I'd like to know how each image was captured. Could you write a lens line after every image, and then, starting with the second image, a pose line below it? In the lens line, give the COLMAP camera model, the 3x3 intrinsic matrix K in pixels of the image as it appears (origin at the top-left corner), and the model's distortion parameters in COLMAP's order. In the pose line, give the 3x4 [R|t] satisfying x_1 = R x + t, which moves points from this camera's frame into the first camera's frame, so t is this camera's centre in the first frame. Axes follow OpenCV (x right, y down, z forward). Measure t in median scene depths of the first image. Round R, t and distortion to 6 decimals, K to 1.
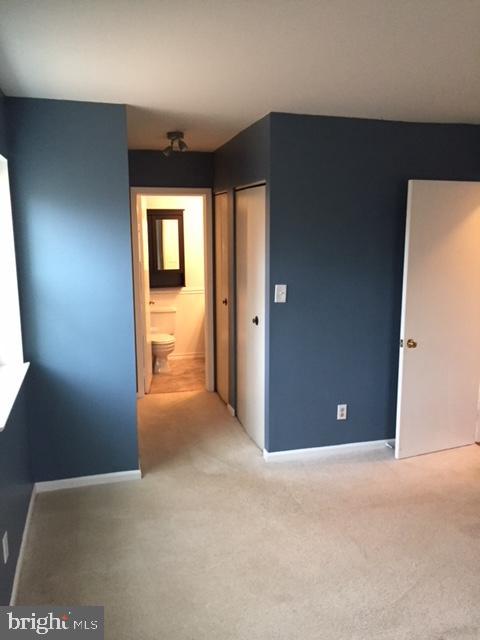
lens RADIAL K [[549.5, 0, 240.0], [0, 549.5, 320.0], [0, 0, 1]] dist [0.048345, -0.010431]
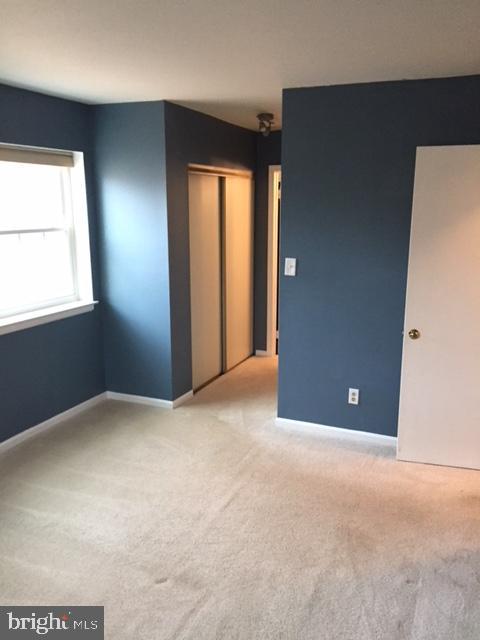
lens RADIAL K [[549.5, 0, 240.0], [0, 549.5, 320.0], [0, 0, 1]] dist [0.048345, -0.010431]
pose [[0.766891, 0.132489, -0.627953, 0.656319], [-0.106558, 0.991164, 0.078986, -0.020351], [0.632869, 0.006340, 0.774233, 0.140904]]
